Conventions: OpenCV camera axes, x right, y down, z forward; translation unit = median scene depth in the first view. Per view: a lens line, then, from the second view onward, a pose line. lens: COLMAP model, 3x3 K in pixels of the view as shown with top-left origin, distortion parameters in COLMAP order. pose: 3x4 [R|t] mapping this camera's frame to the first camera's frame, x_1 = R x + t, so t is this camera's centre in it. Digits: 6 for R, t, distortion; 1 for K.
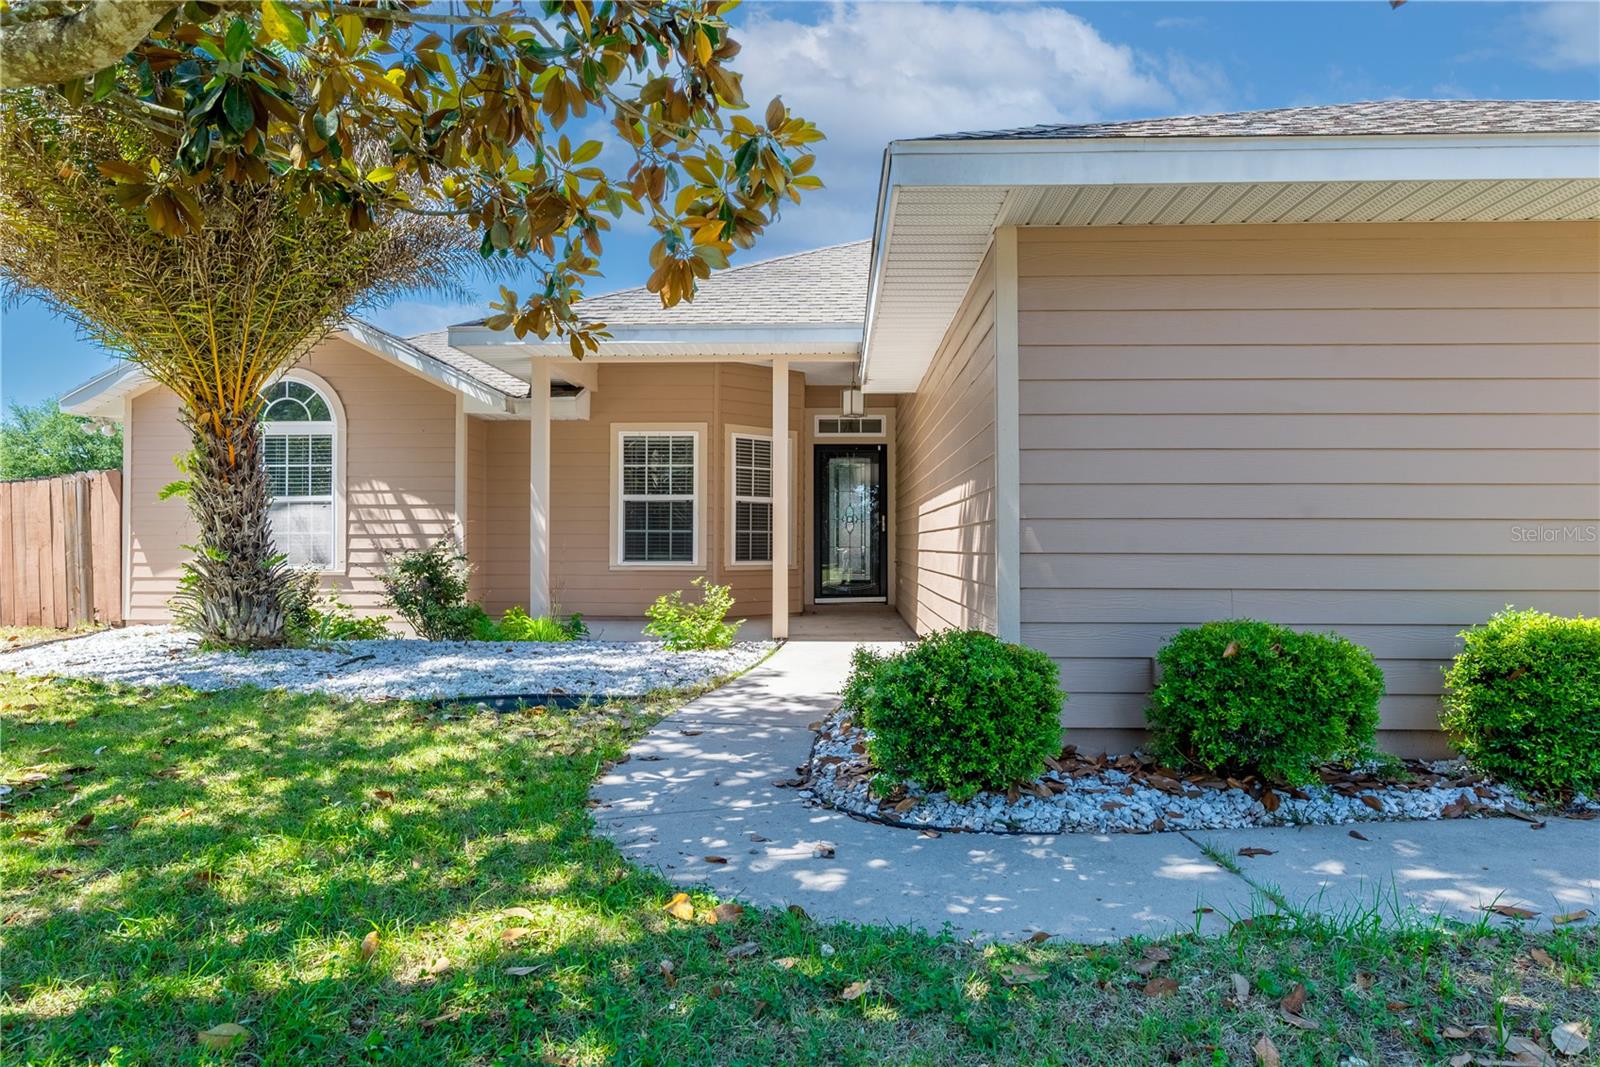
lens RADIAL K [[941.3, 0, 800.0], [0, 941.3, 533.5], [0, 0, 1]] dist [0.000752, 0.000226]
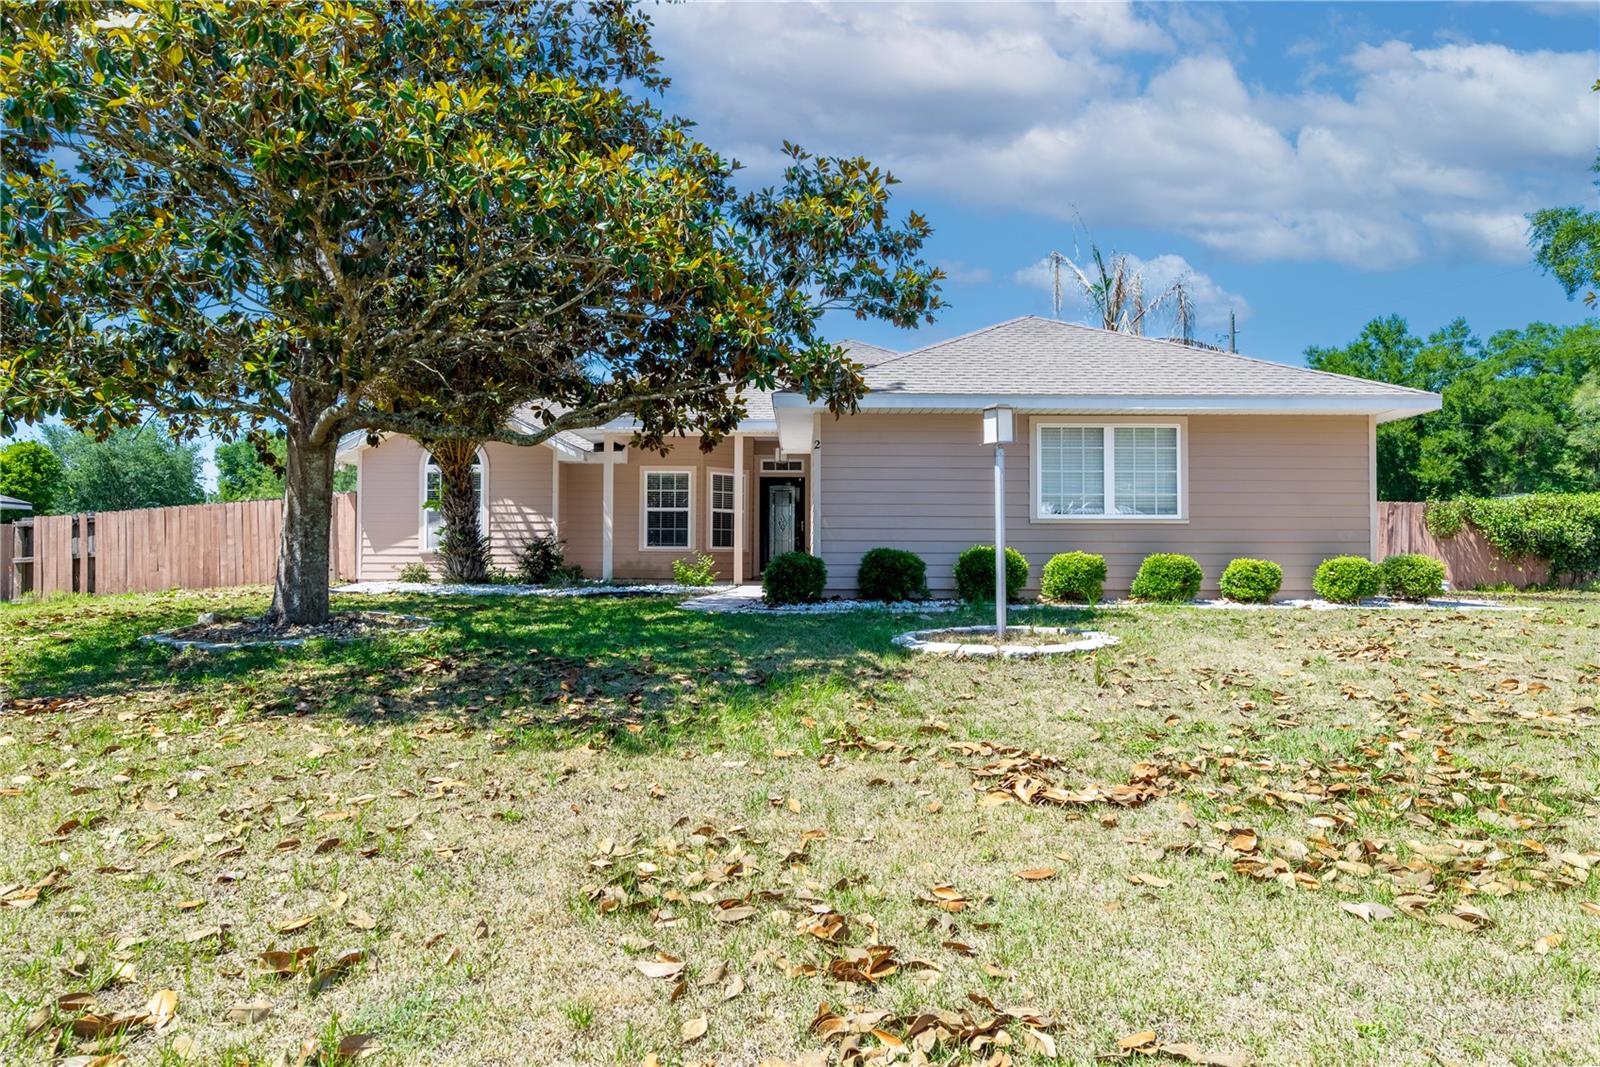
lens RADIAL K [[941.3, 0, 800.0], [0, 941.3, 533.5], [0, 0, 1]] dist [0.000752, 0.000226]
pose [[0.999159, 0.002678, 0.040914, 0.020725], [-0.002023, 0.999869, -0.016036, 0.033090], [-0.040951, 0.015940, 0.999034, -0.726083]]
